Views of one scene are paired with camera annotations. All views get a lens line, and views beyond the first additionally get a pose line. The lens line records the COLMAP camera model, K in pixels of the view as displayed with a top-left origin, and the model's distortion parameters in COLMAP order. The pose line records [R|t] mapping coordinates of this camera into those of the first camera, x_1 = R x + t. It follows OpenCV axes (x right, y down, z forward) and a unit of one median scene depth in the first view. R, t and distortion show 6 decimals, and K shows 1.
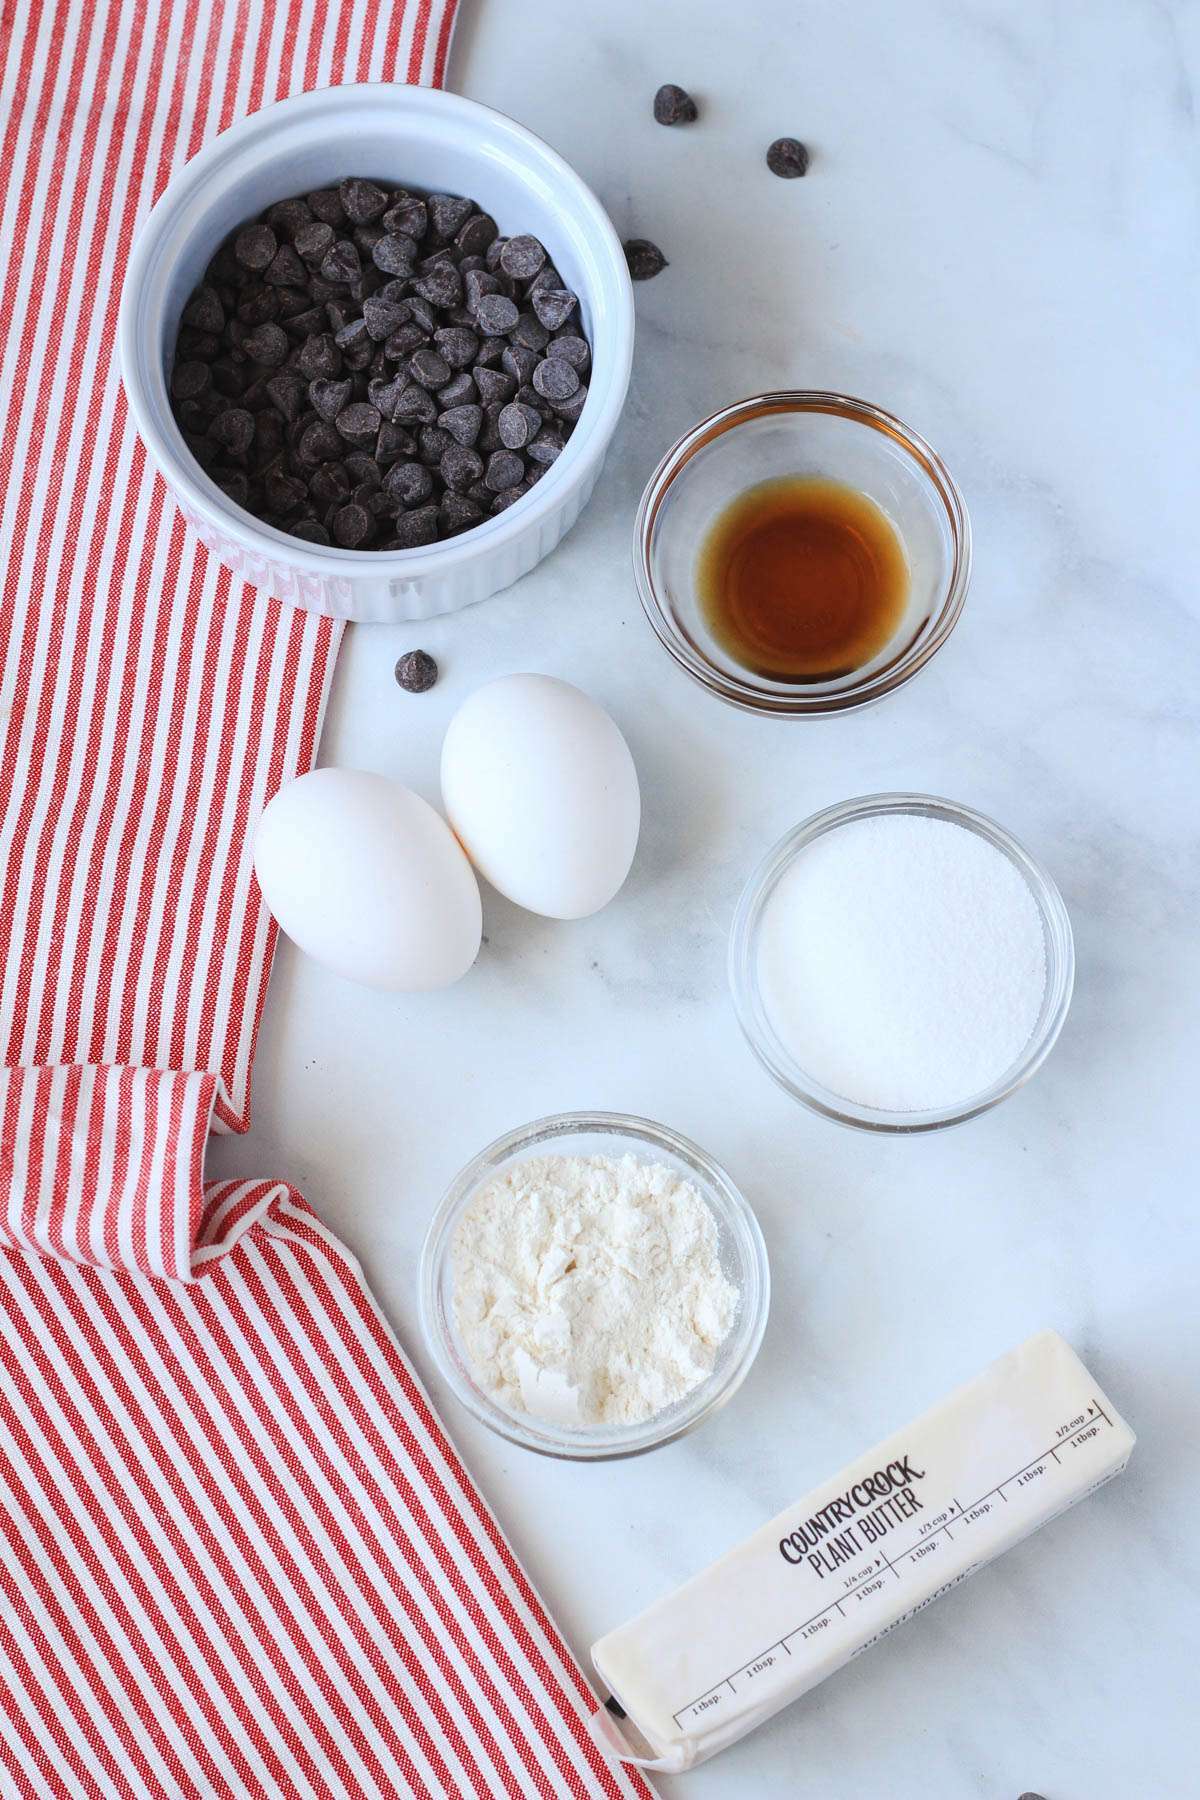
lens RADIAL K [[4409.0, 0, 593.5], [0, 4409.0, 902.1], [0, 0, 1]] dist [-0.128454, -0.247744]
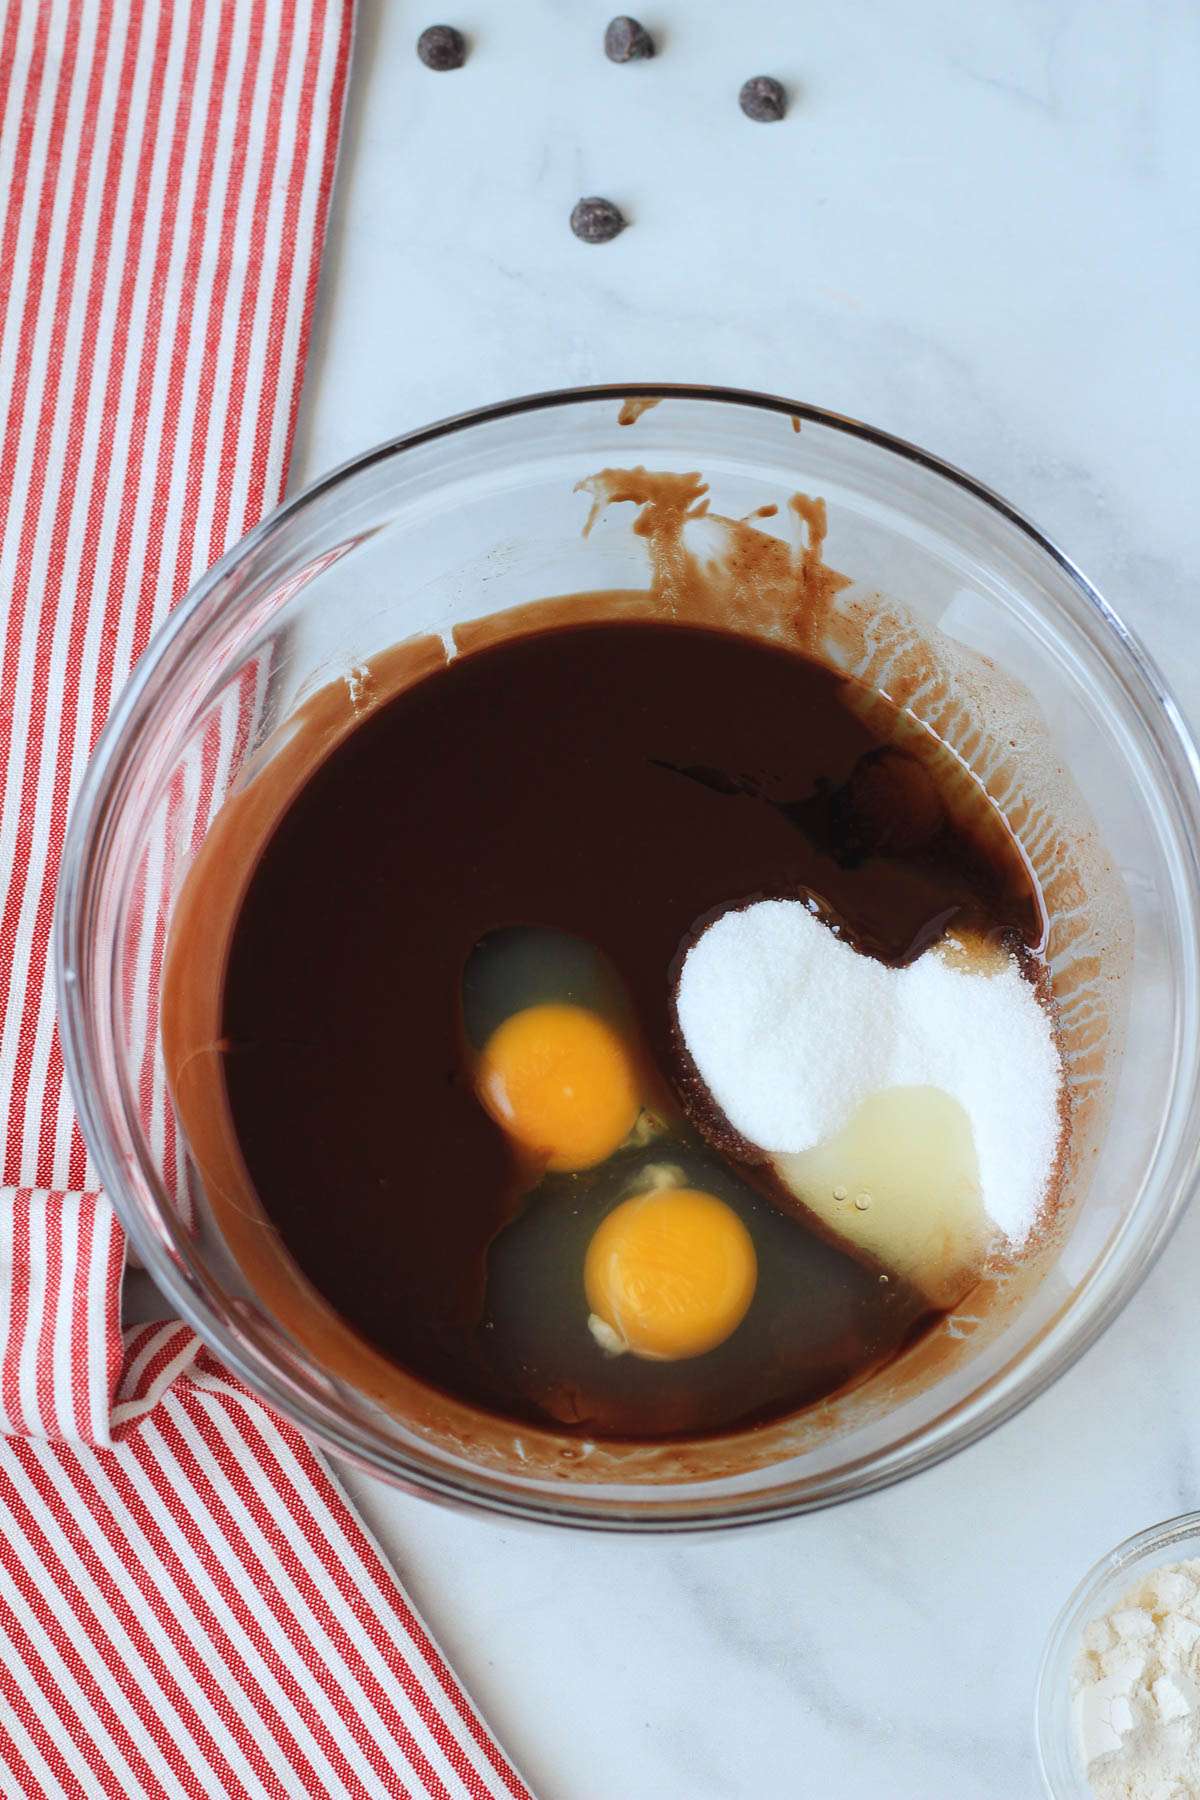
lens RADIAL K [[4476.2, 0, 605.9], [0, 4476.2, 838.4], [0, 0, 1]] dist [-0.107306, -0.697148]
pose [[0.997652, -0.026137, 0.063311, -0.047929], [0.029350, 0.998299, -0.050368, 0.017381], [-0.061887, 0.052108, 0.996722, 0.157789]]
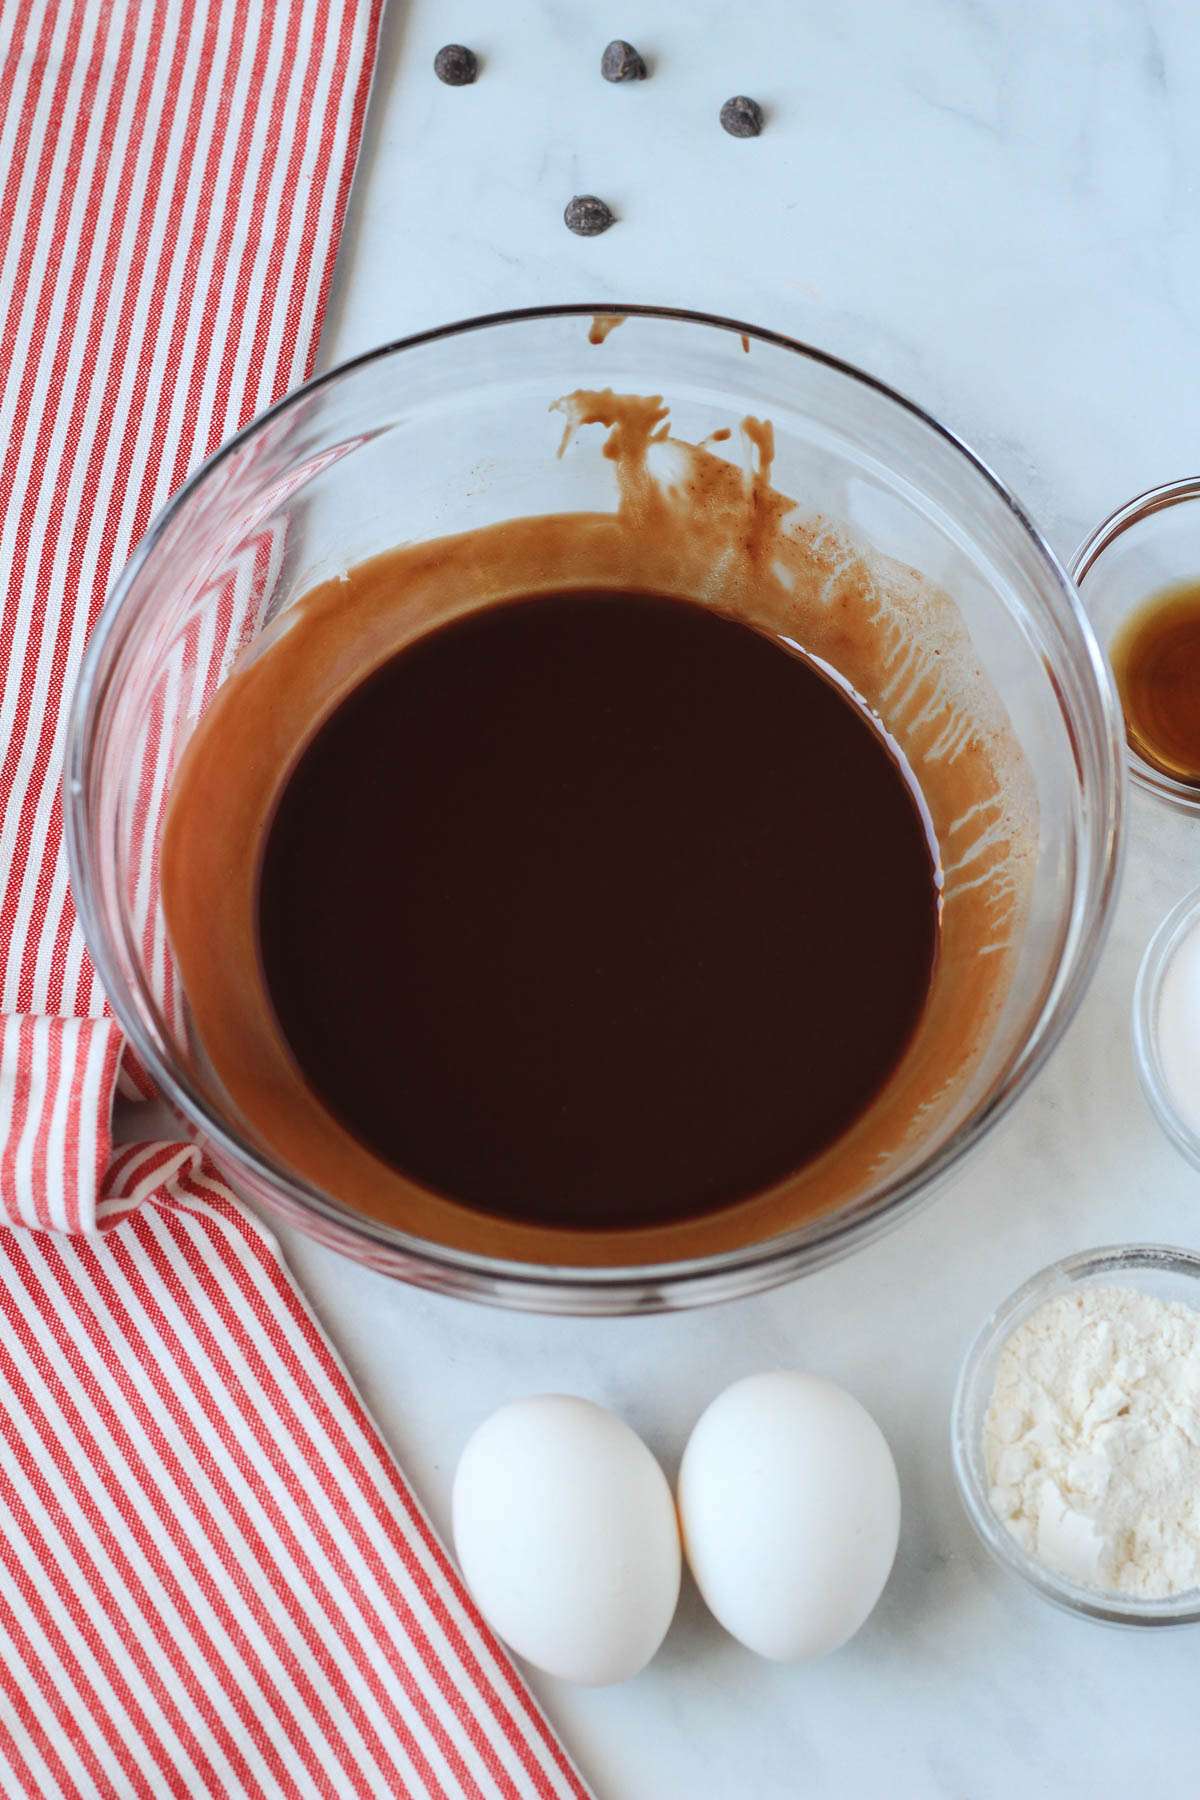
lens RADIAL K [[4409.0, 0, 593.5], [0, 4409.0, 902.1], [0, 0, 1]] dist [-0.128454, -0.247744]
pose [[0.999125, 0.011814, 0.040123, -0.025718], [-0.006207, 0.990538, -0.137098, 0.138639], [-0.041363, 0.136729, 0.989745, 0.089907]]
